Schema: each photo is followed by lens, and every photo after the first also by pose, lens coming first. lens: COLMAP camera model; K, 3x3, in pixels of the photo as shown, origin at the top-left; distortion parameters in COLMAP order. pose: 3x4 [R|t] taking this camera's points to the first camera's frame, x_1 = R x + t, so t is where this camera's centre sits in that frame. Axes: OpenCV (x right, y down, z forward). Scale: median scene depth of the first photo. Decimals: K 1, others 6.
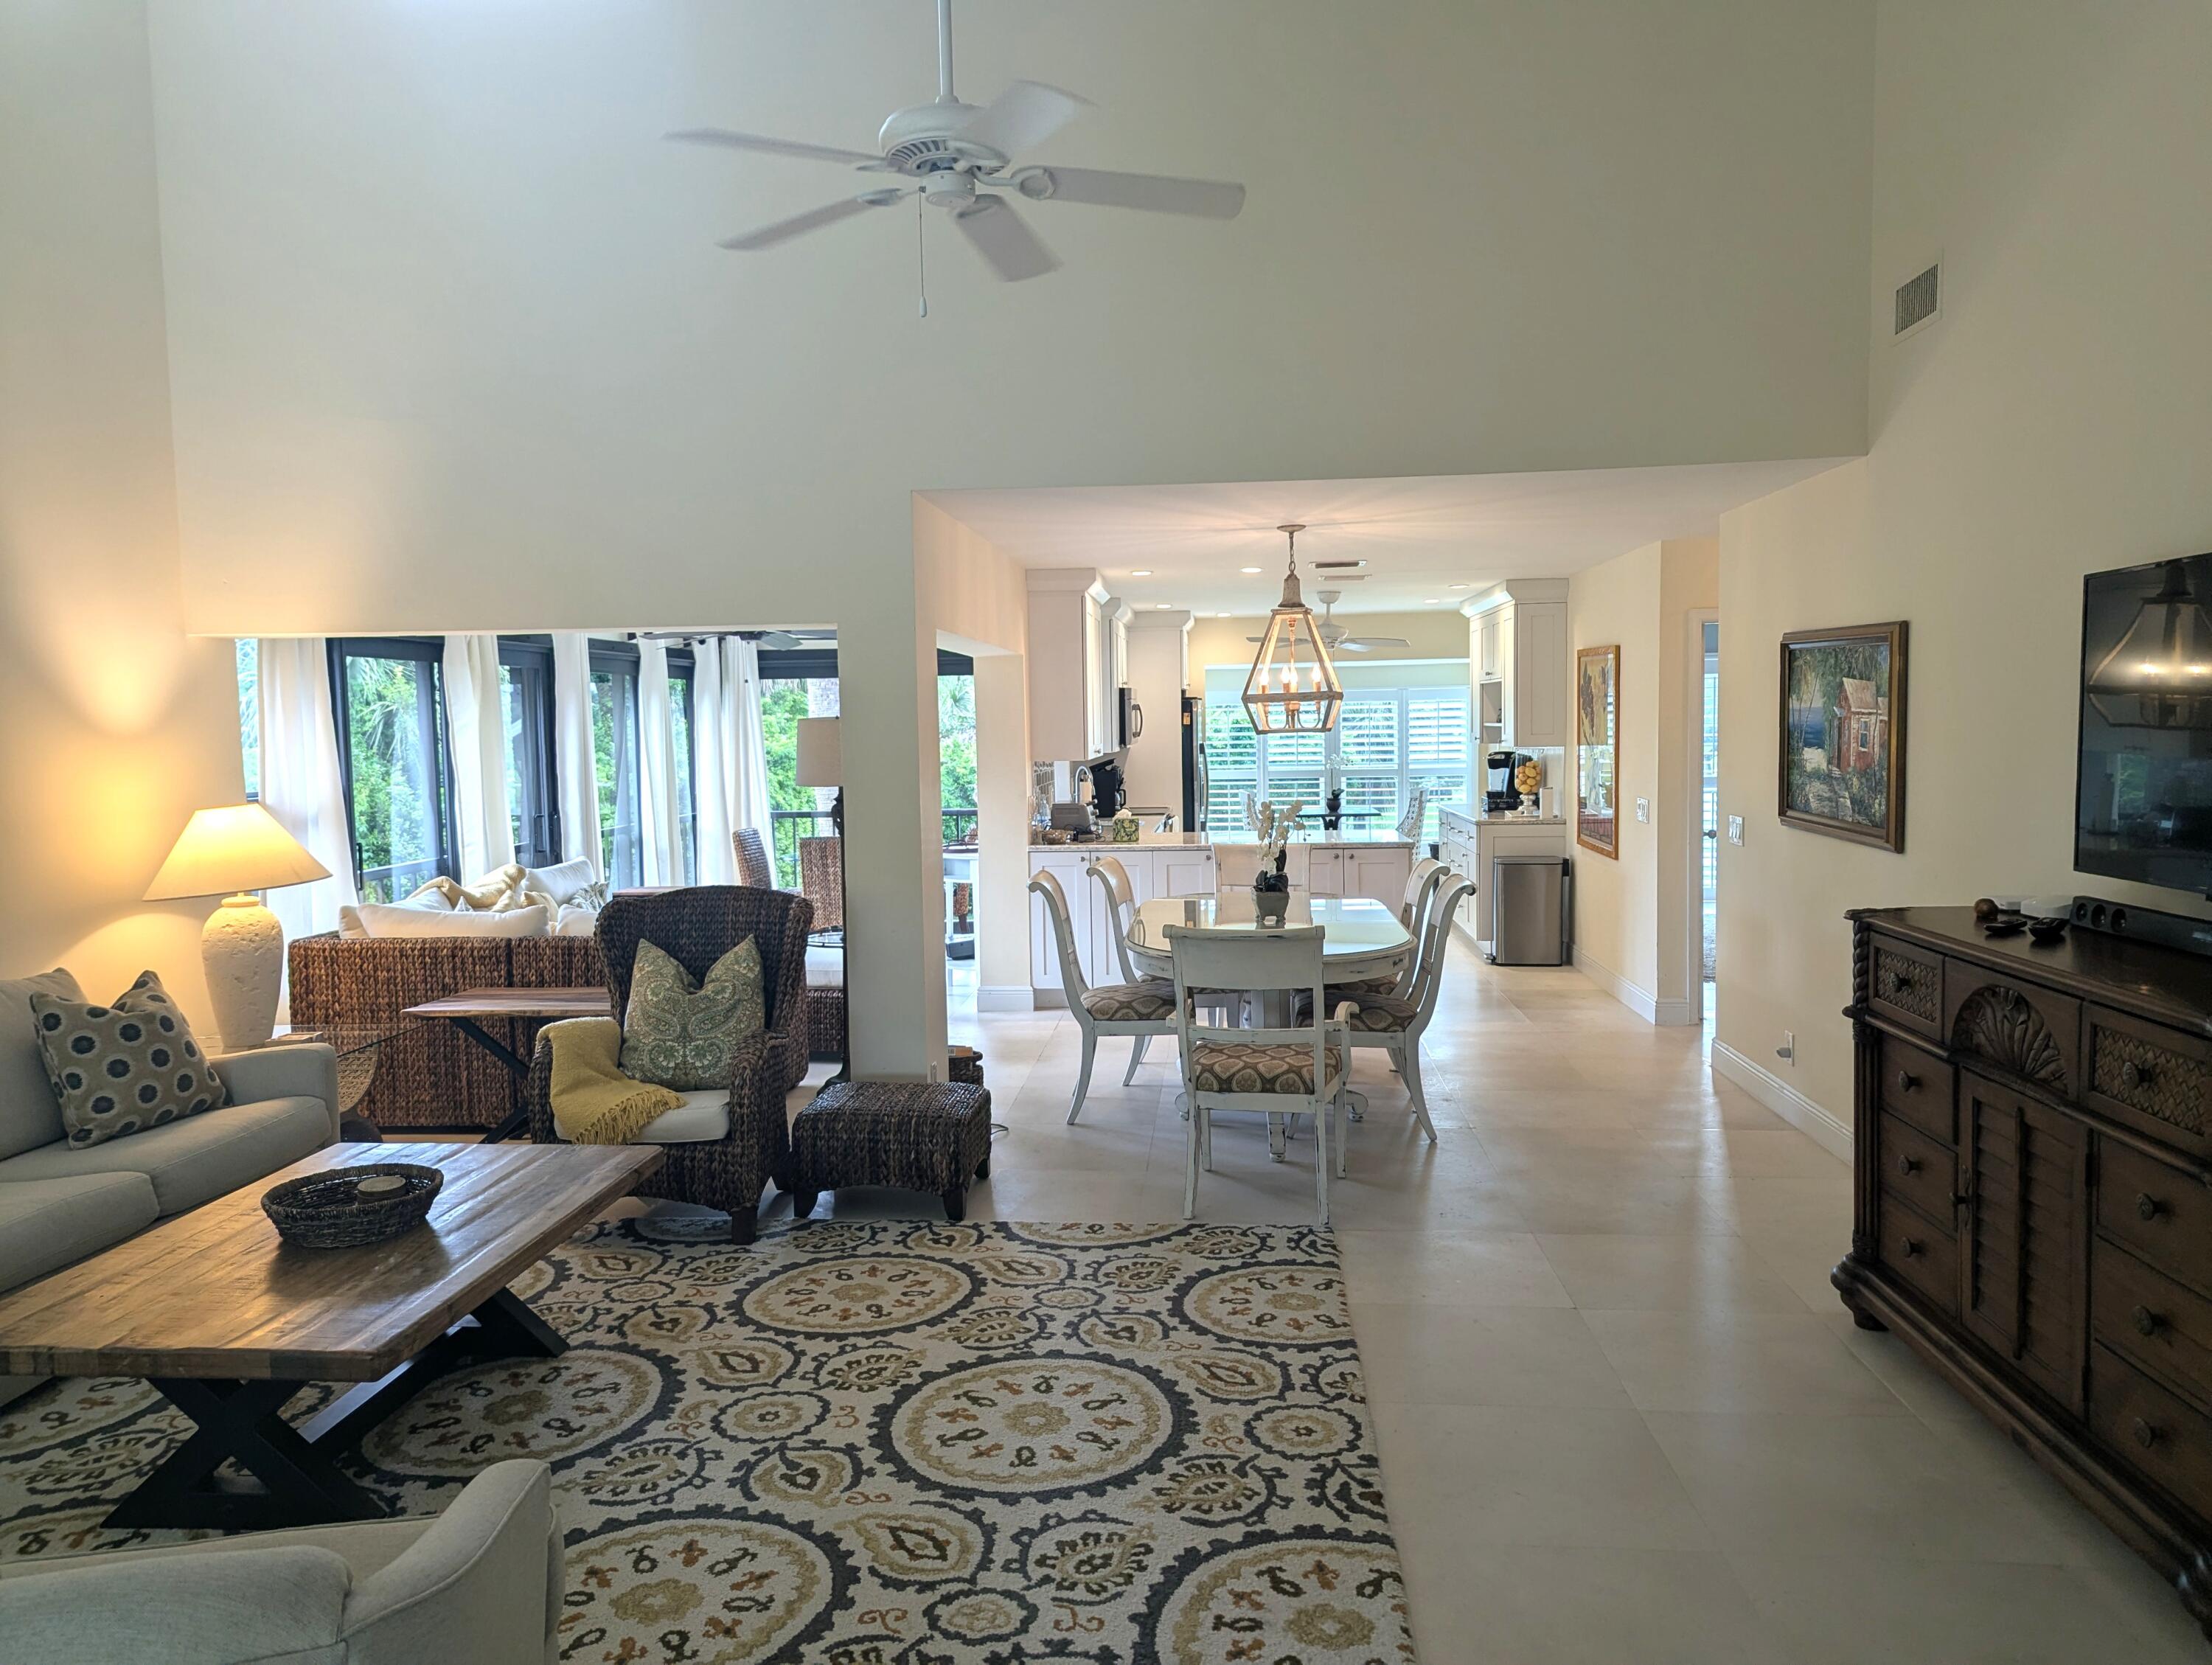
lens RADIAL K [[1559.8, 0, 1081.5], [0, 1559.8, 839.7], [0, 0, 1]] dist [0.056415, -0.062051]
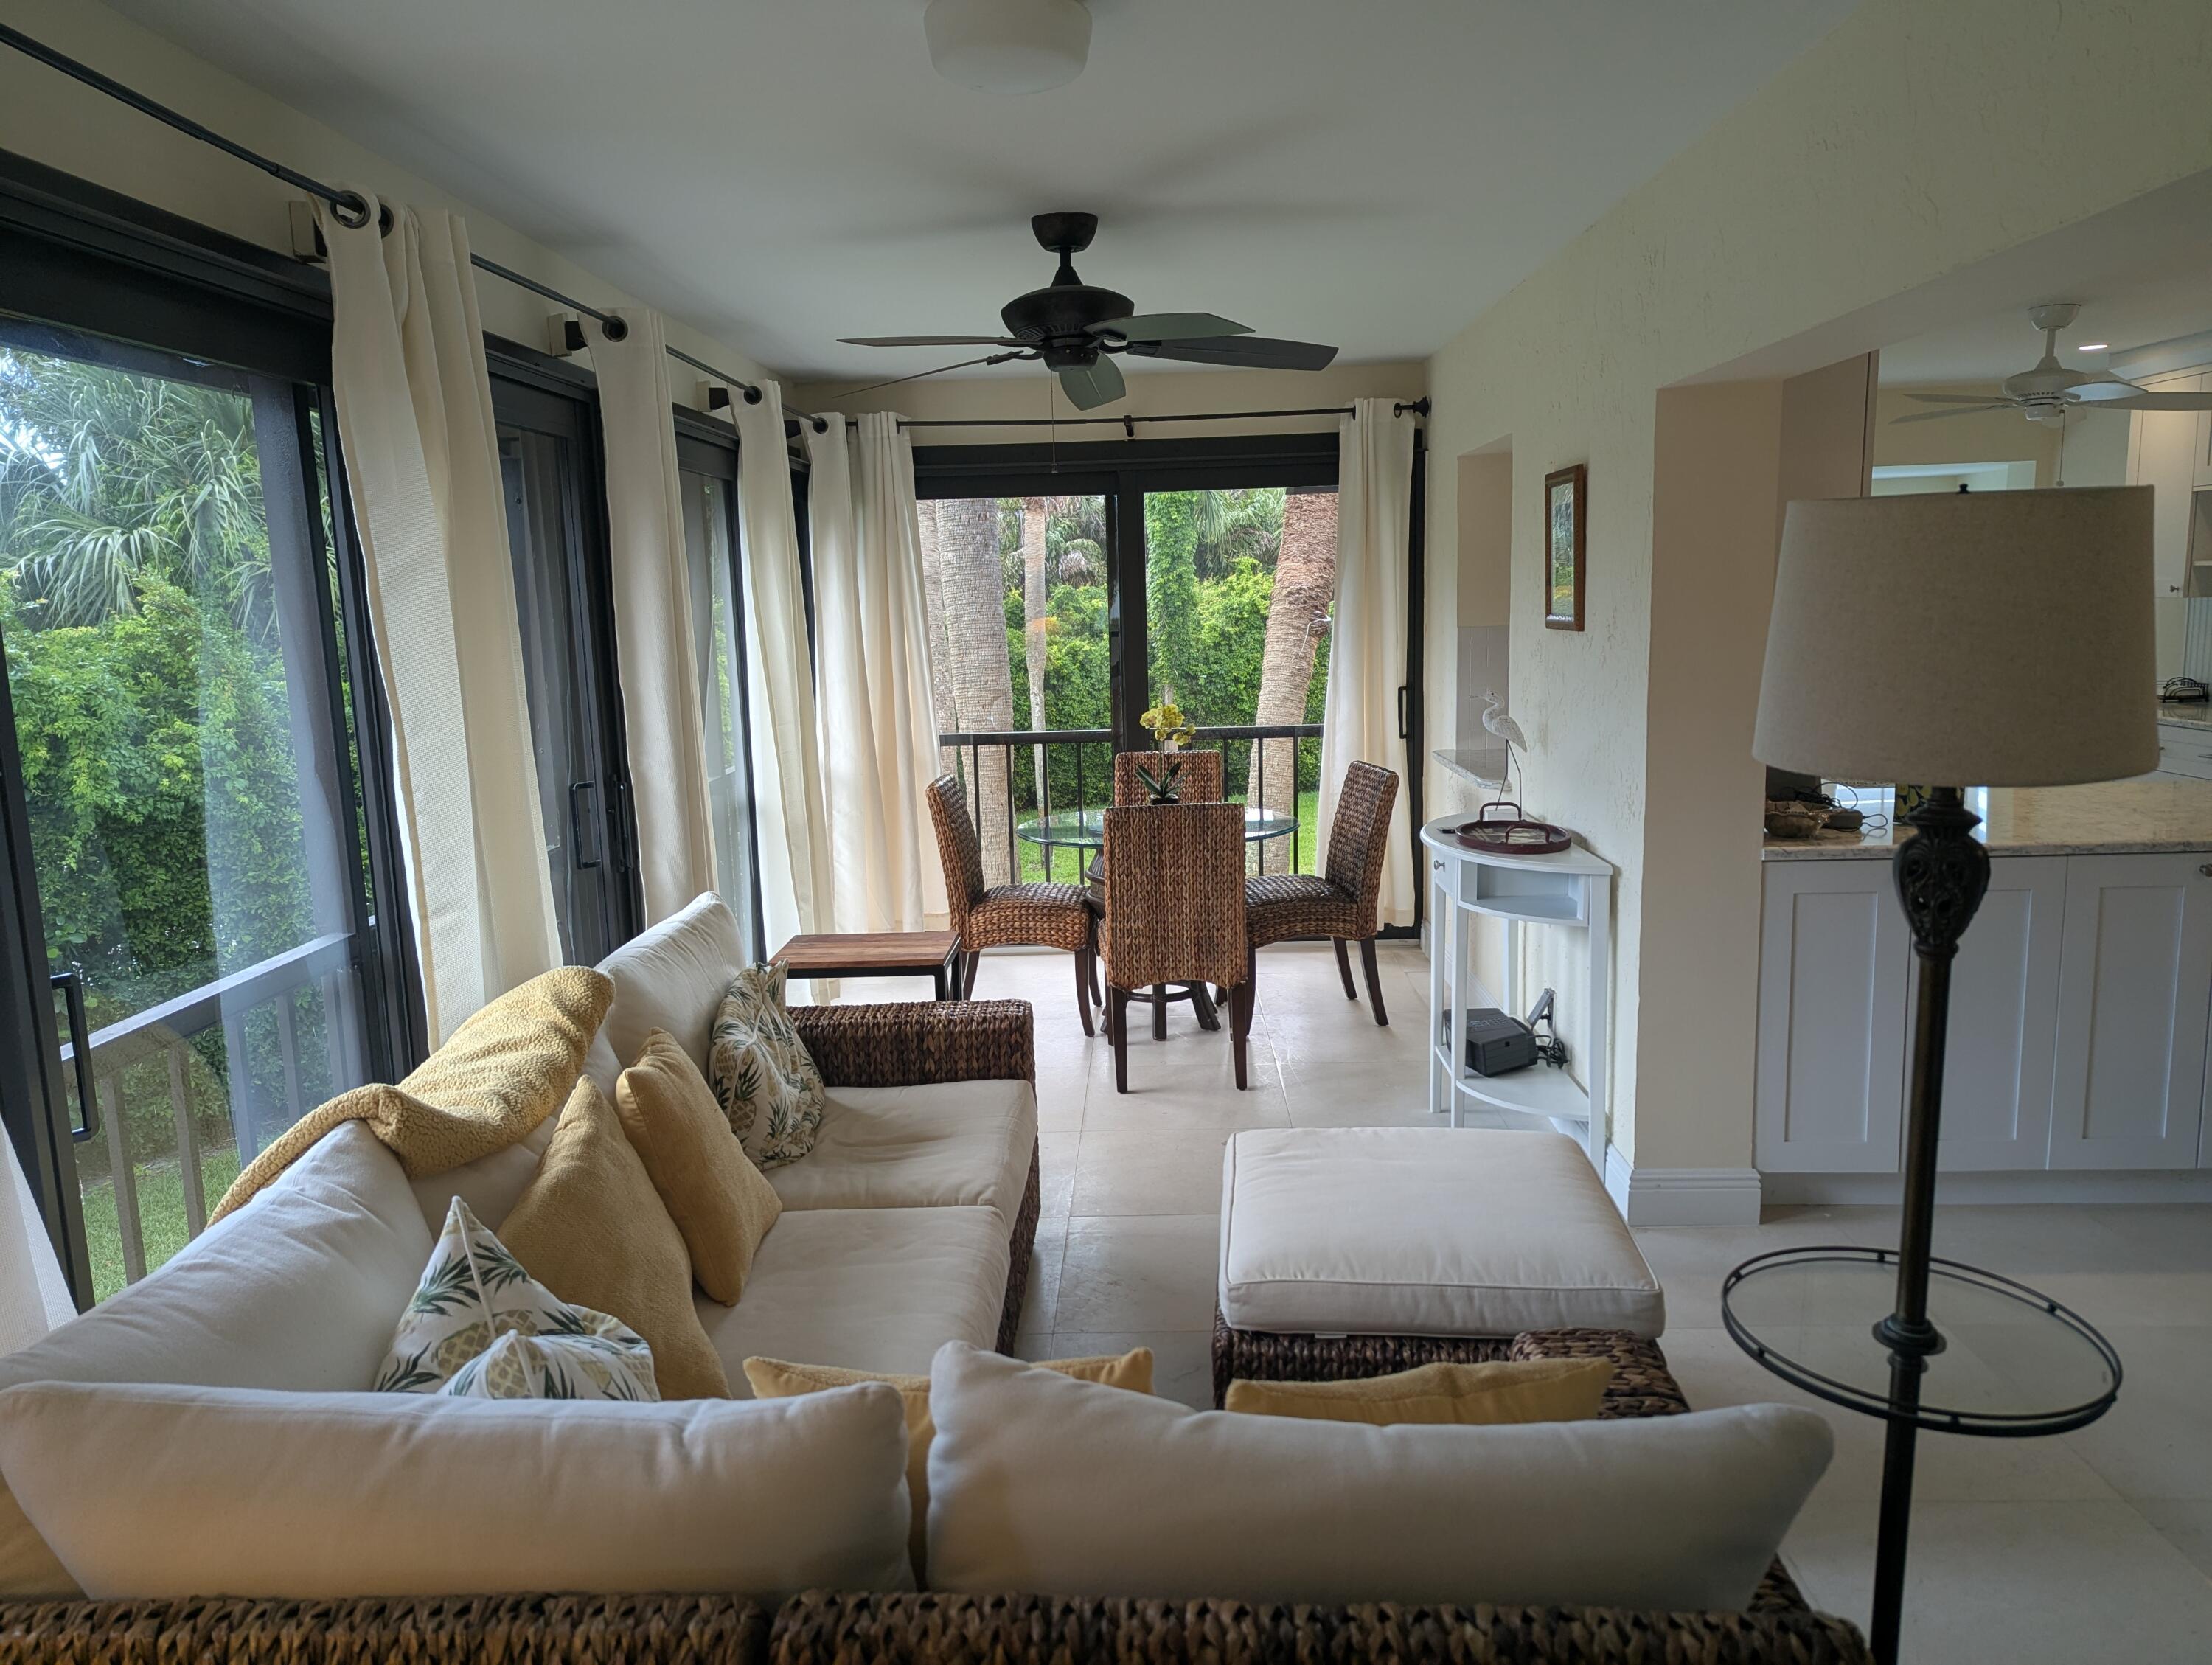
lens RADIAL K [[1559.8, 0, 1081.5], [0, 1559.8, 839.7], [0, 0, 1]] dist [0.056415, -0.062051]
pose [[0.998624, -0.017848, 0.049303, -0.238572], [0.013741, 0.996504, 0.082411, -0.035569], [-0.050601, -0.081620, 0.995378, 0.582358]]
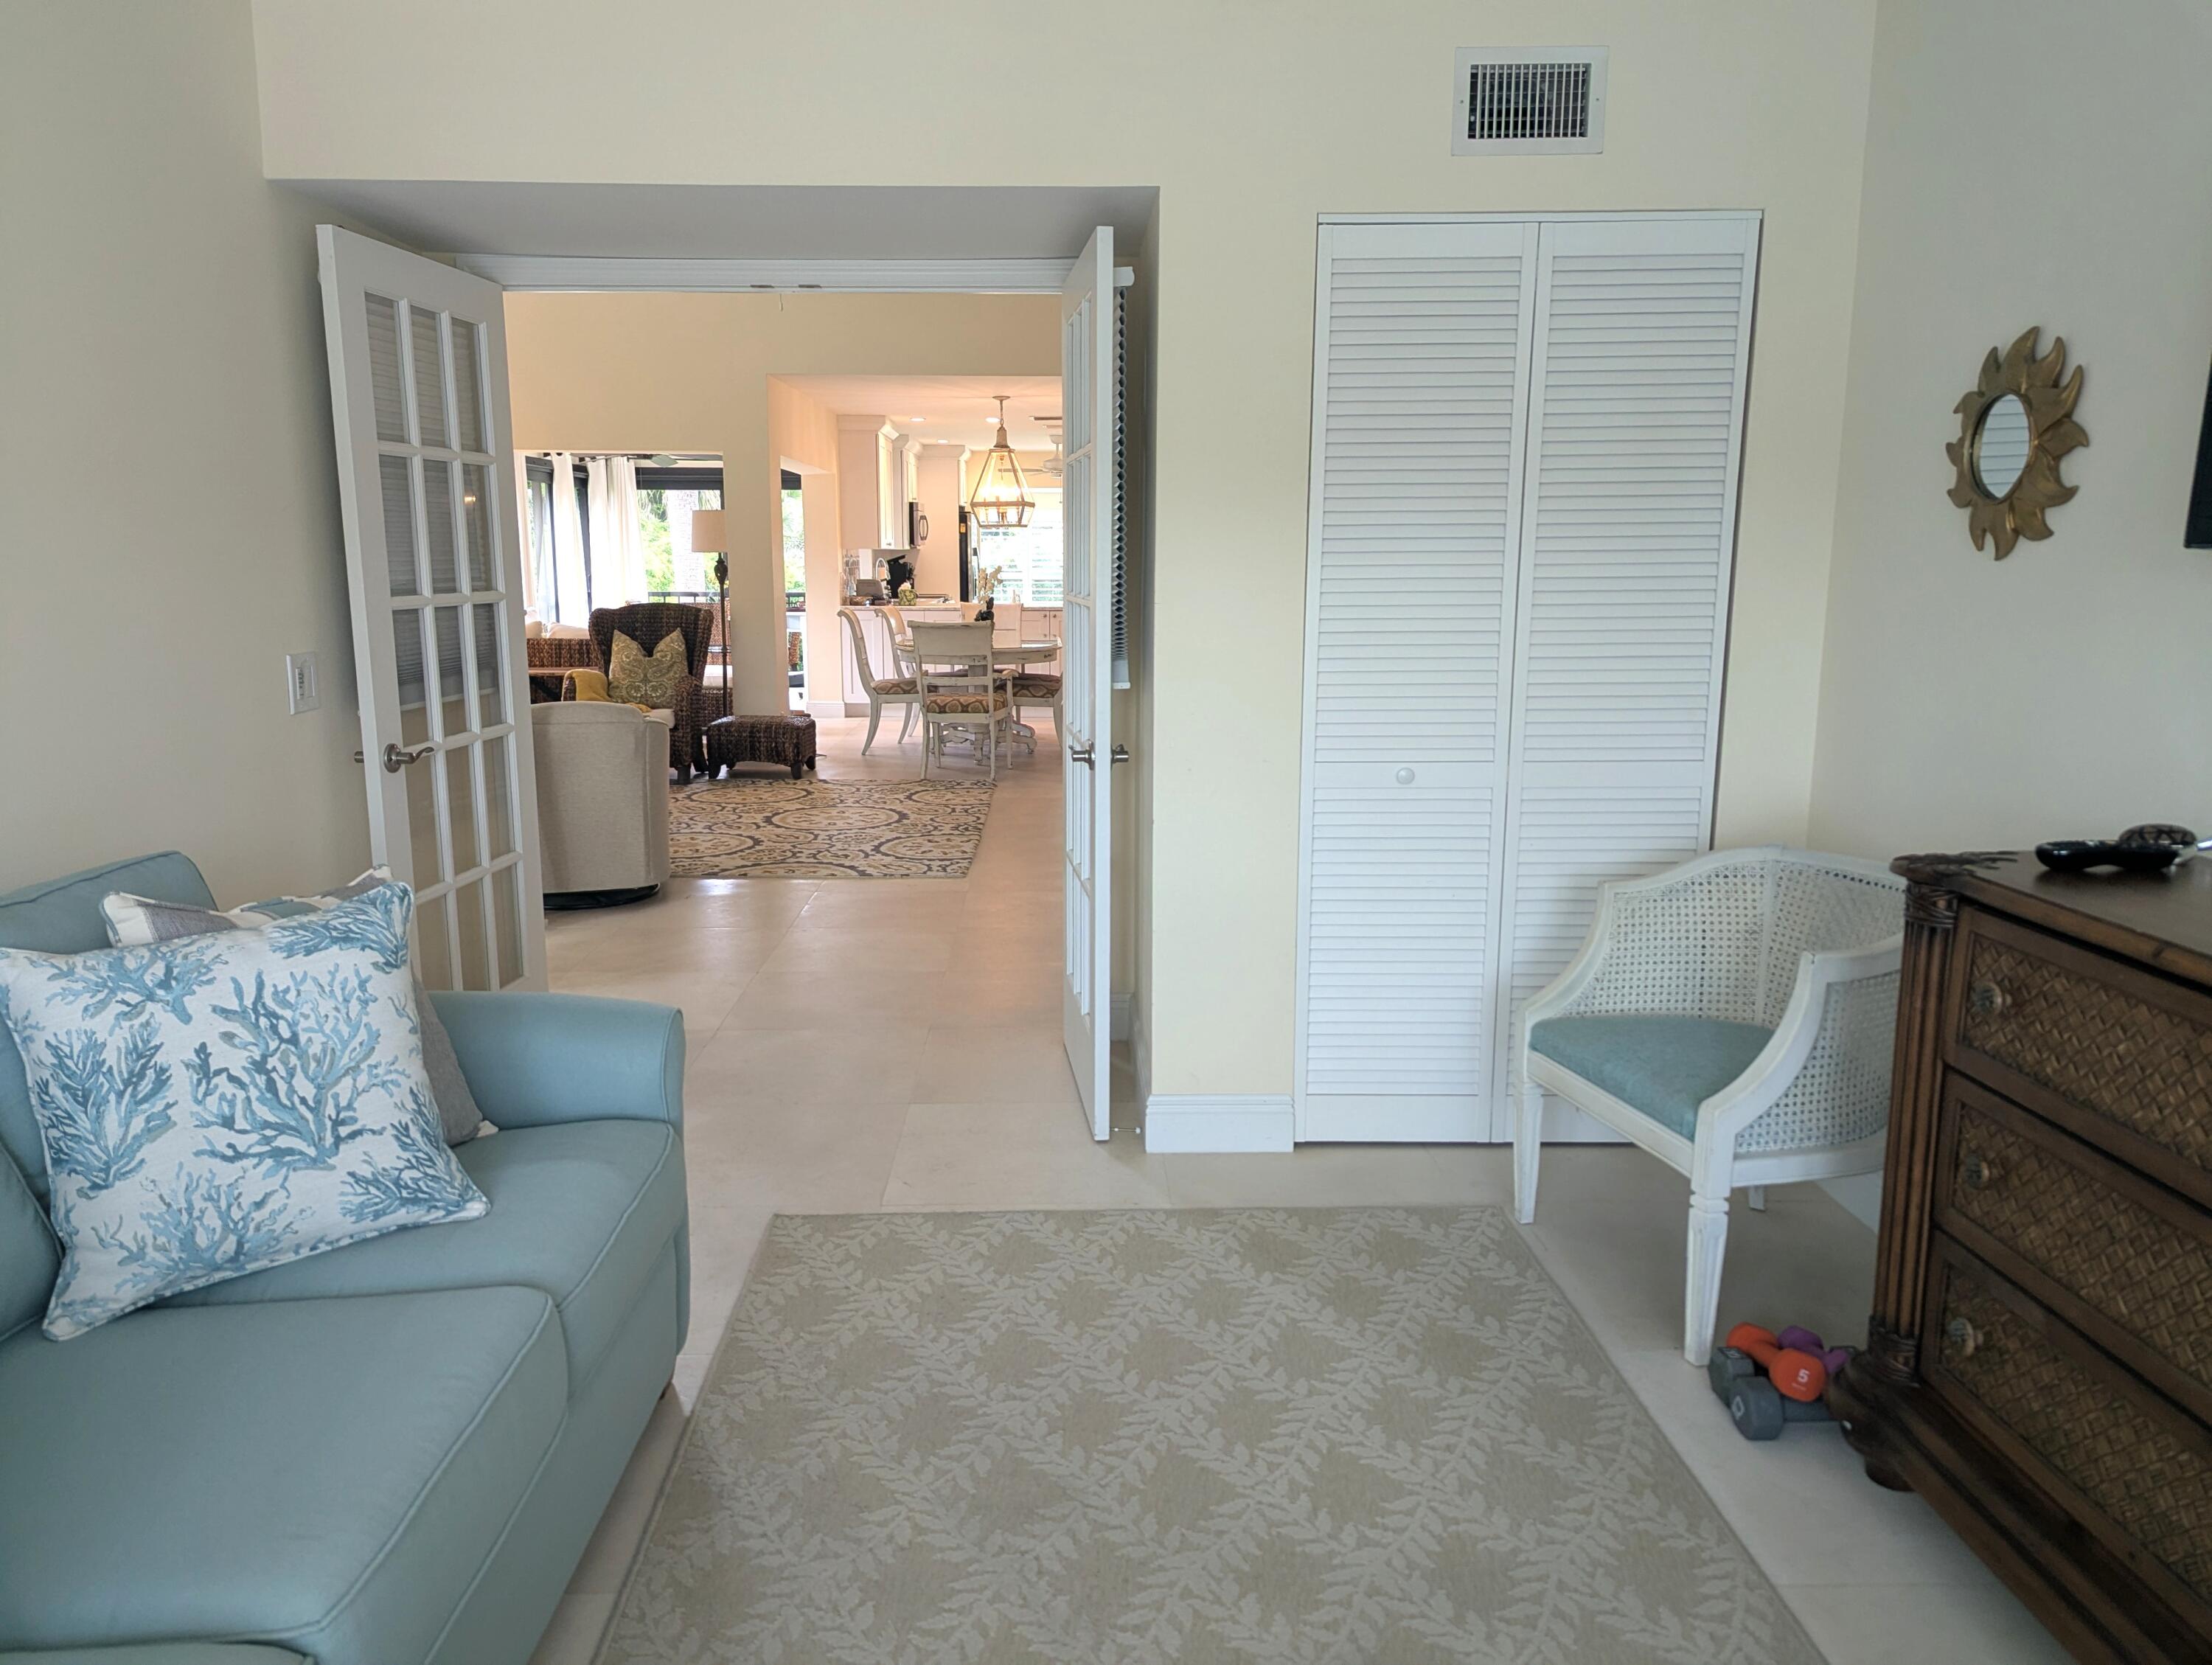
lens RADIAL K [[1559.8, 0, 1081.5], [0, 1559.8, 839.7], [0, 0, 1]] dist [0.056415, -0.062051]
pose [[0.994006, -0.001995, 0.109304, 0.031469], [-0.009517, 0.994458, 0.104703, 0.068306], [-0.108907, -0.105116, 0.988479, -0.529116]]
